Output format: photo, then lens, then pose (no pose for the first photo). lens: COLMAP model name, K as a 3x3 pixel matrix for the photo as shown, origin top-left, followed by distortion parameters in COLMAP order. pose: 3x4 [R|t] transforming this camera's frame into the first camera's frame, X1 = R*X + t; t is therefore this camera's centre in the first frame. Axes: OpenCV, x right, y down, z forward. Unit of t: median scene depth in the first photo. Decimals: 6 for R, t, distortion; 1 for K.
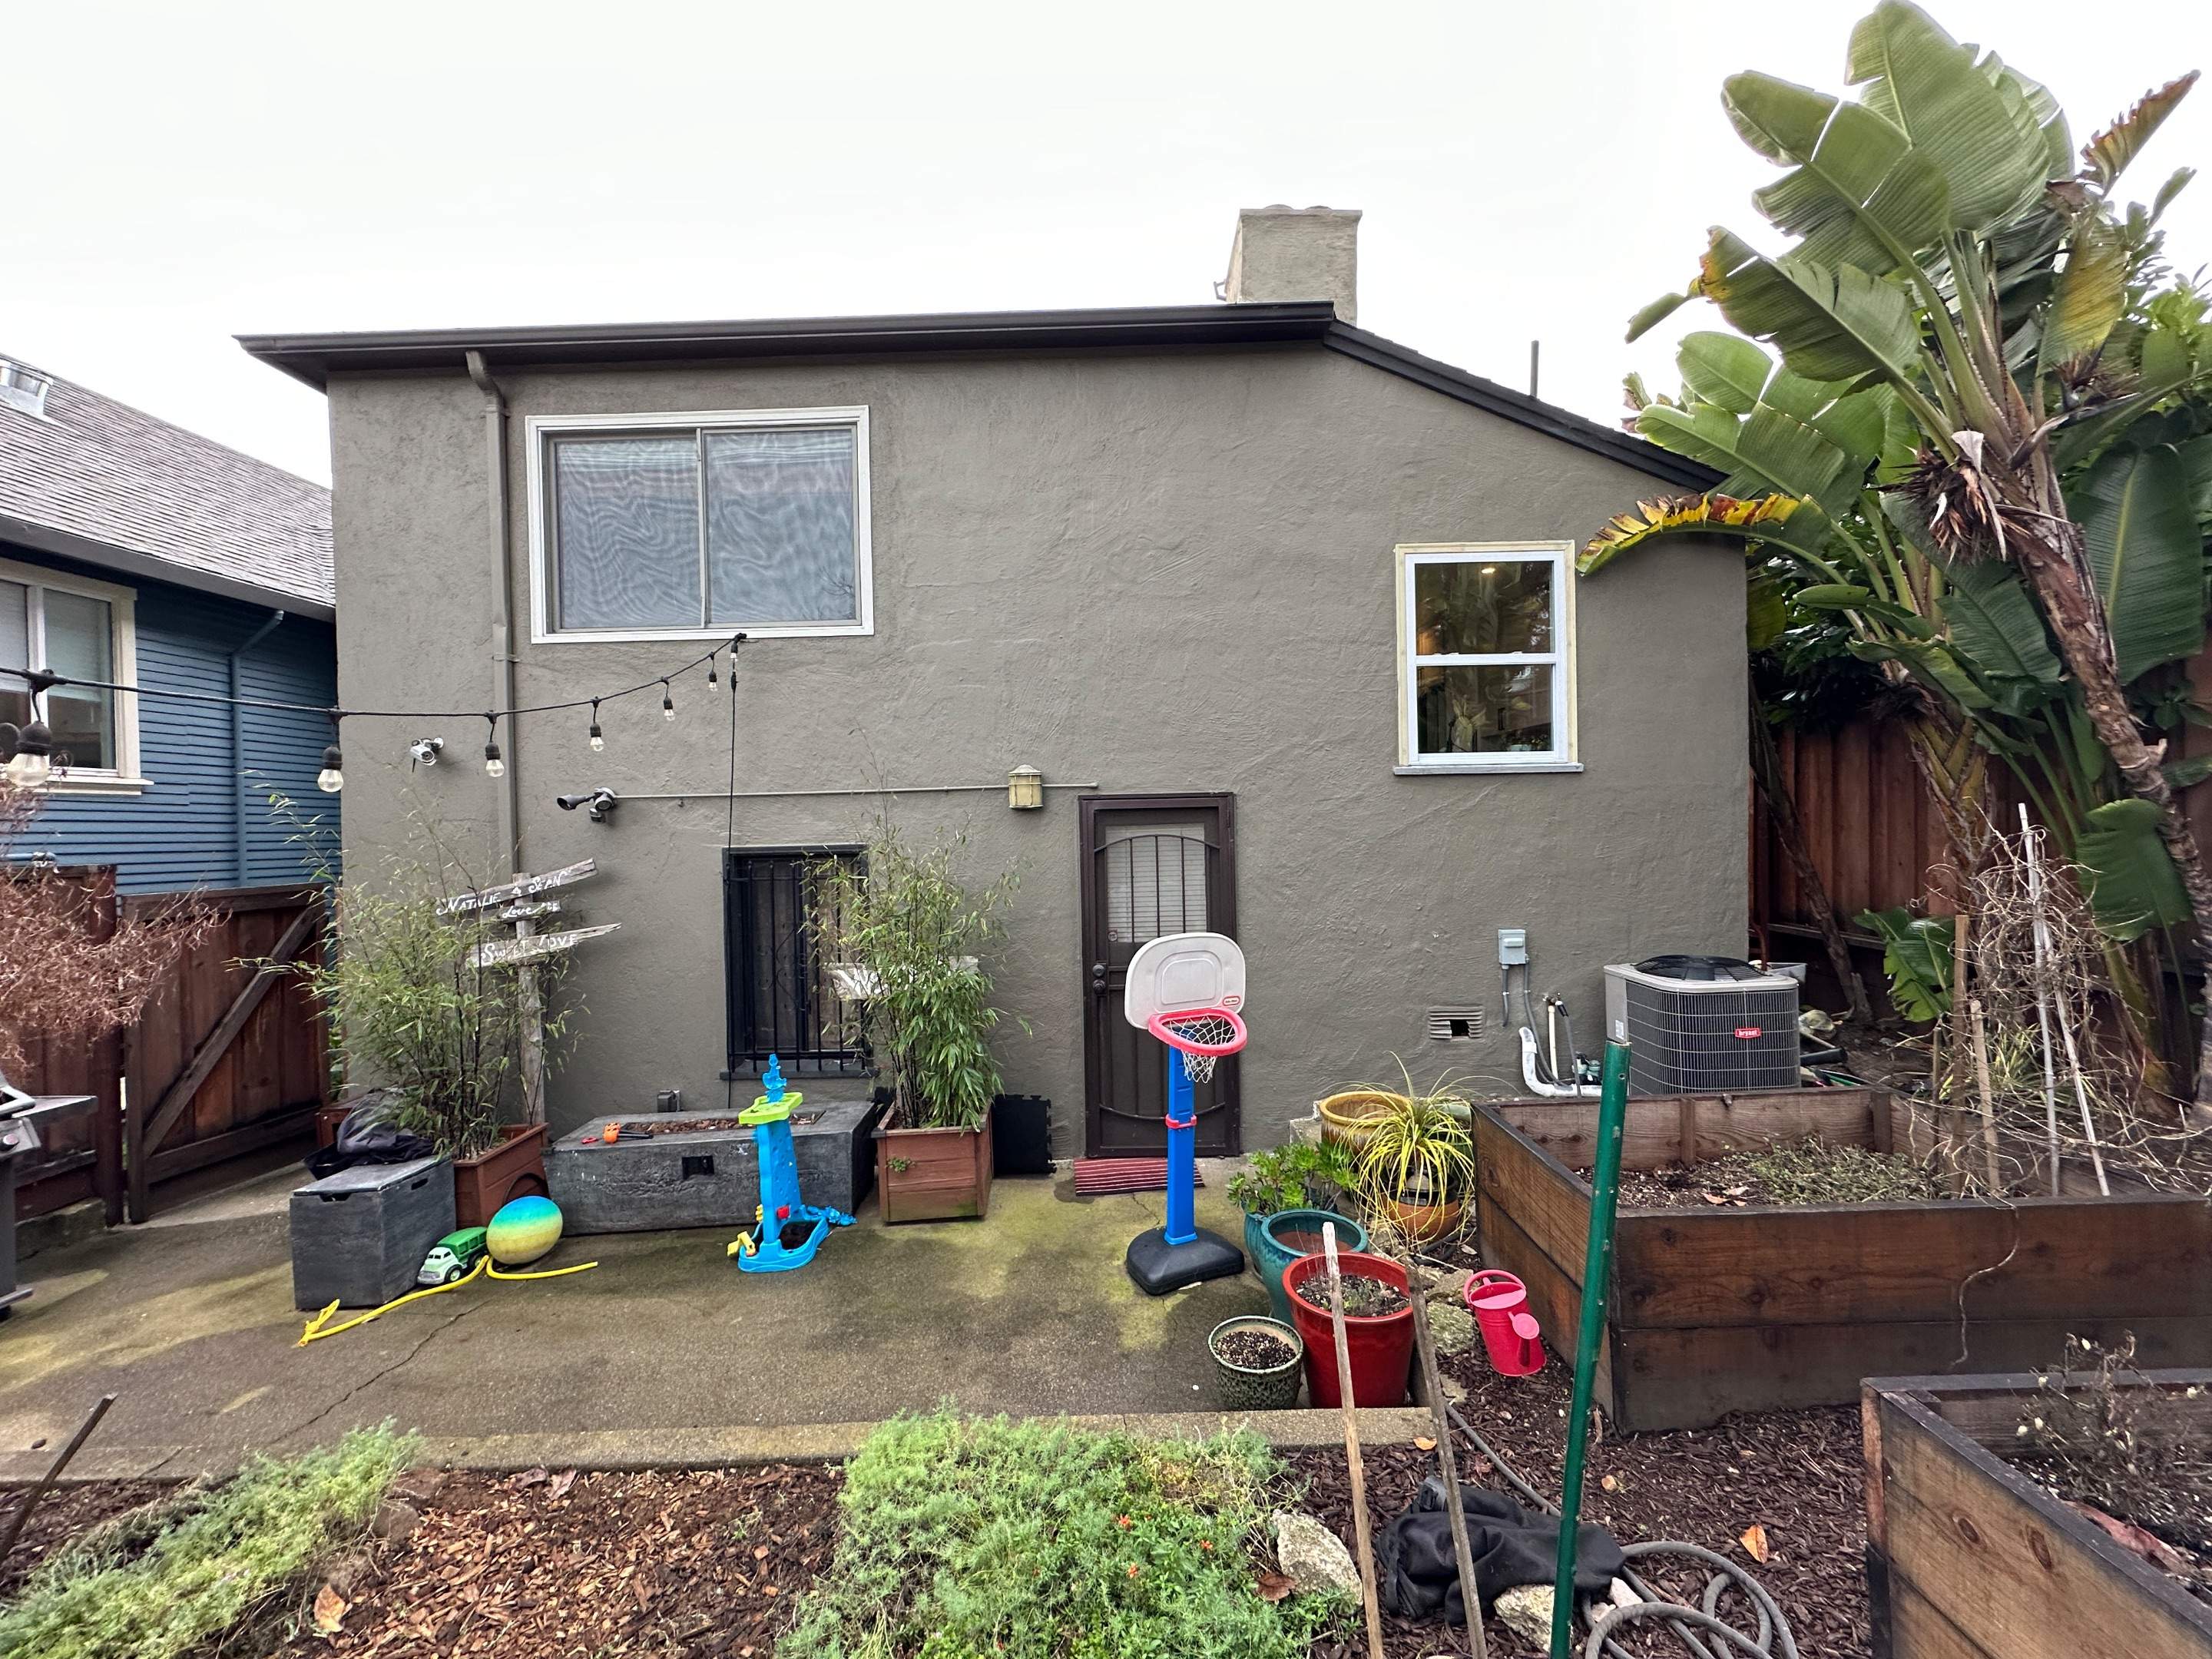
lens RADIAL K [[881.1, 0, 1110.5], [0, 881.1, 832.2], [0, 0, 1]] dist [-0.007667, 0.001037]
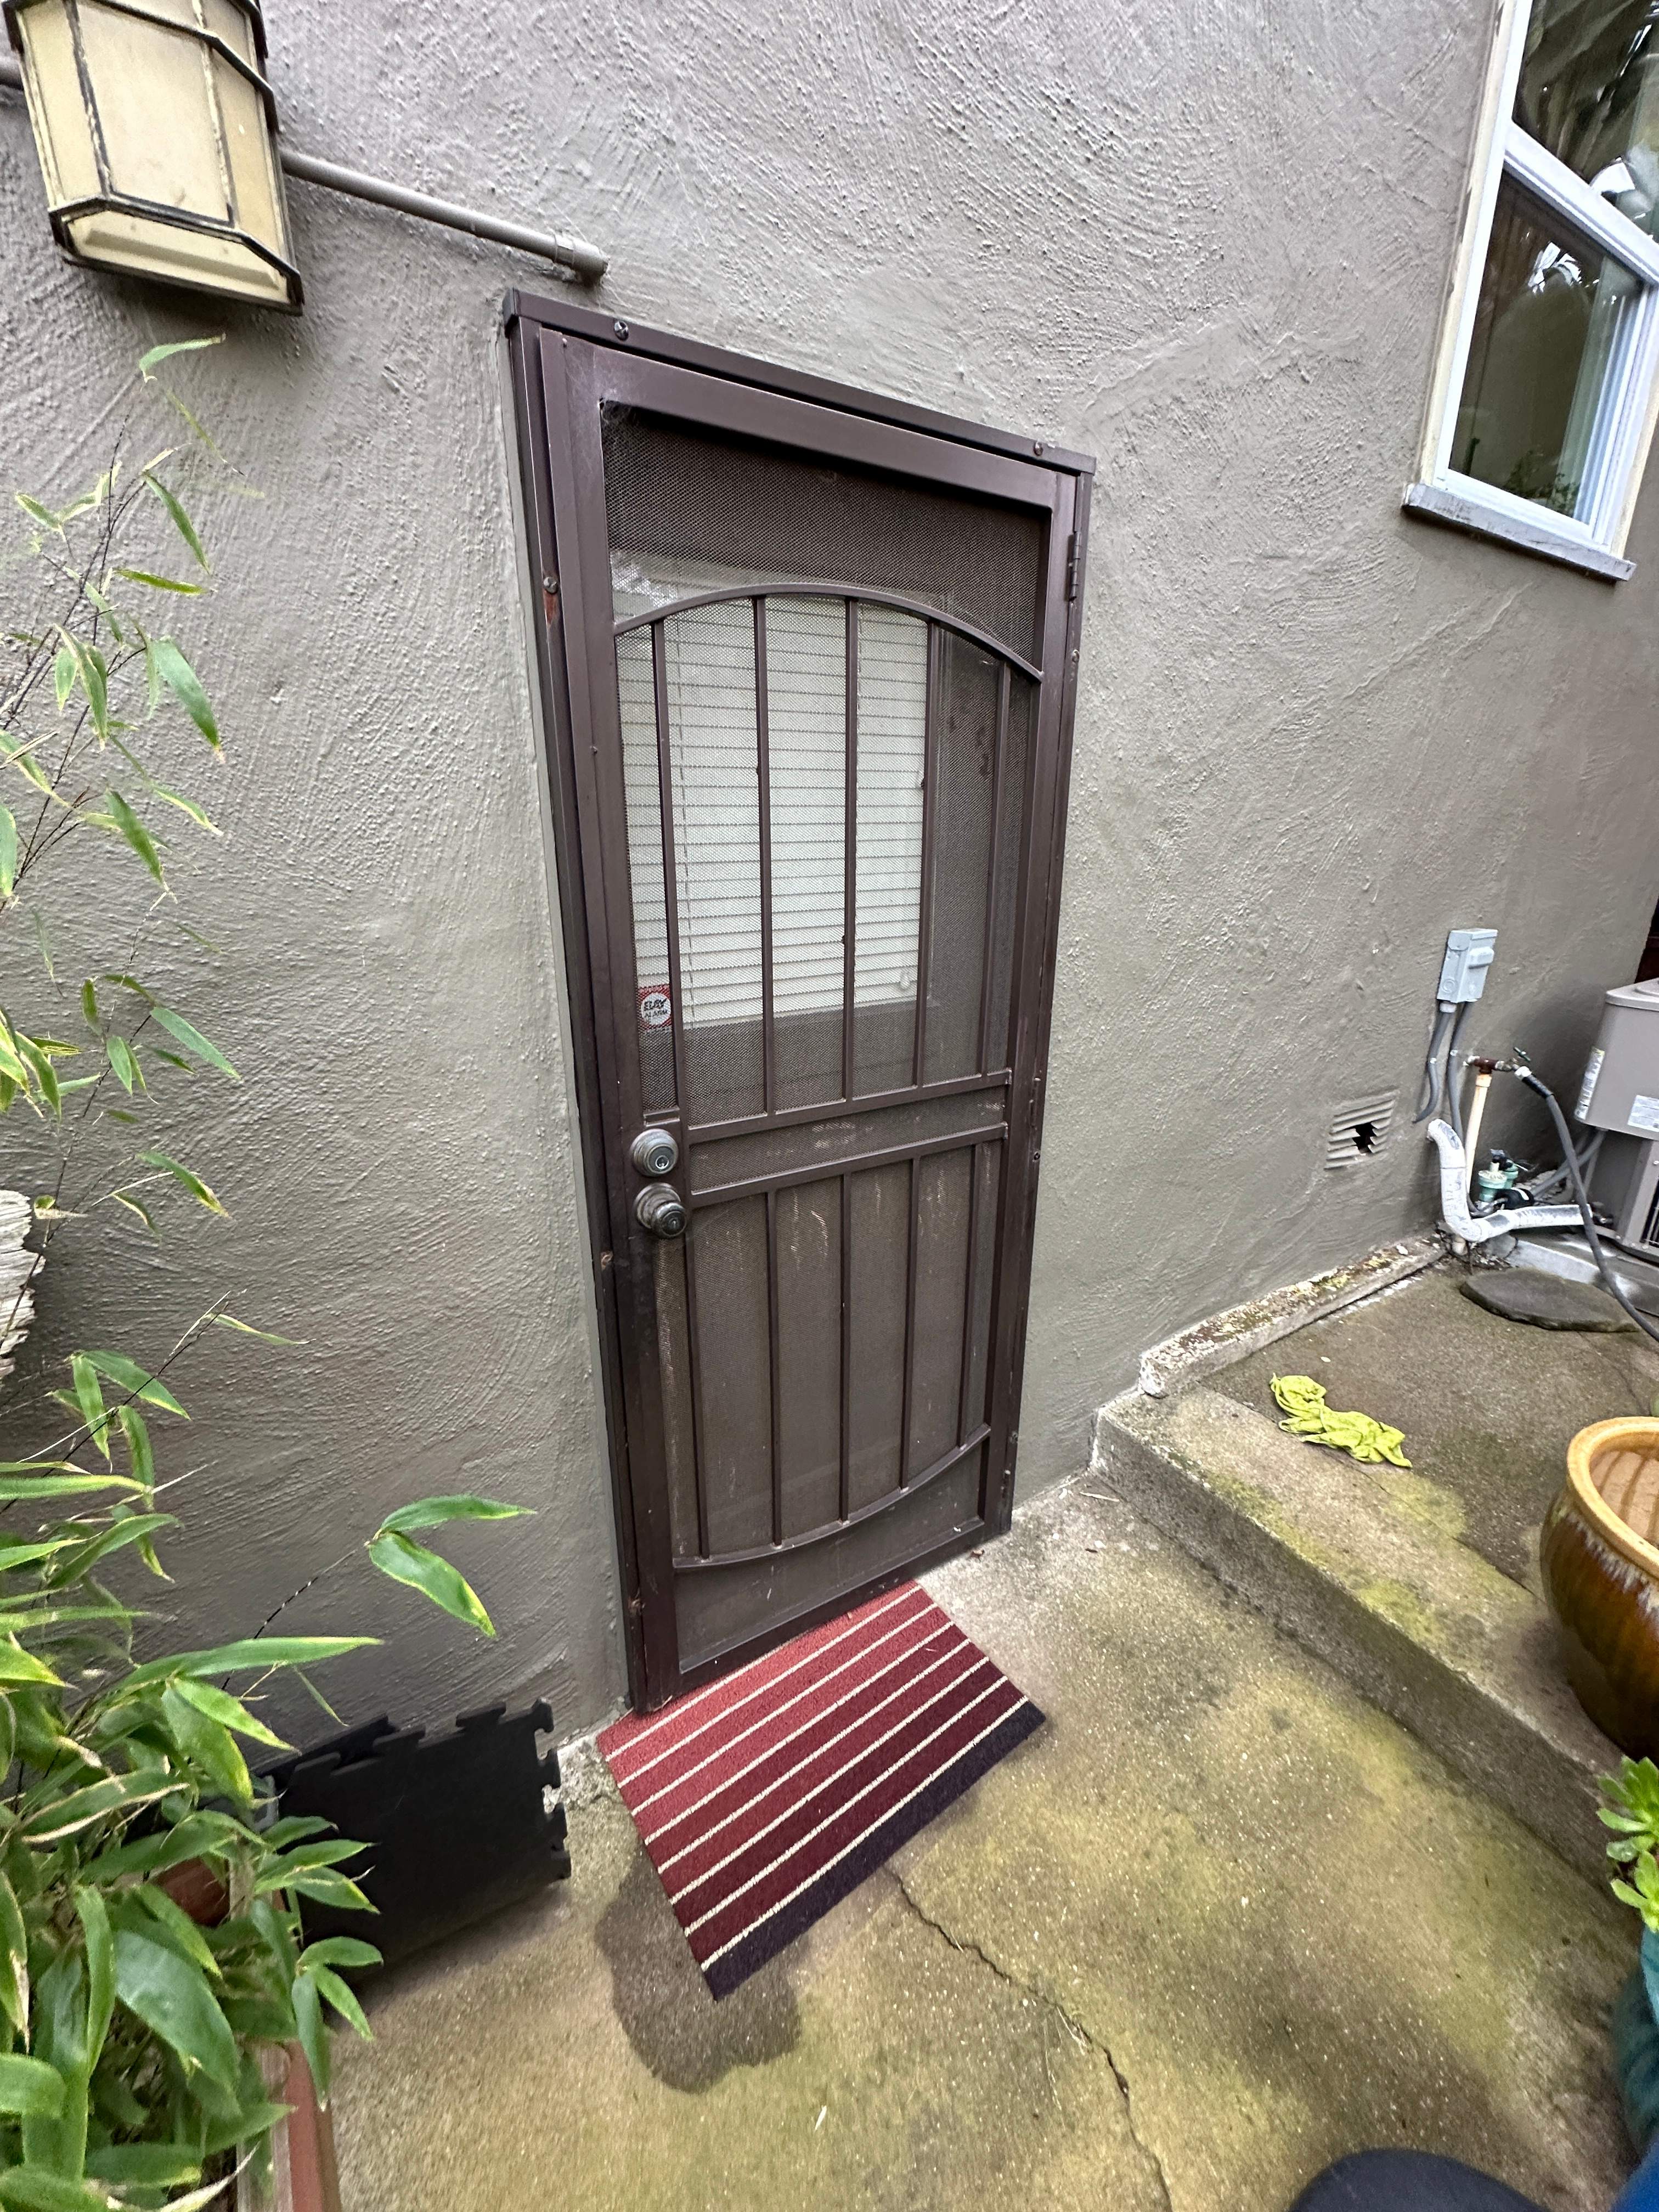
lens RADIAL K [[882.4, 0, 833.5], [0, 882.4, 1105.6], [0, 0, 1]] dist [0.001119, 0.000369]
pose [[0.836359, -0.143590, 0.529042, -0.104129], [-0.025607, 0.953798, 0.299356, 0.065897], [-0.547584, -0.263916, 0.794040, 0.772021]]
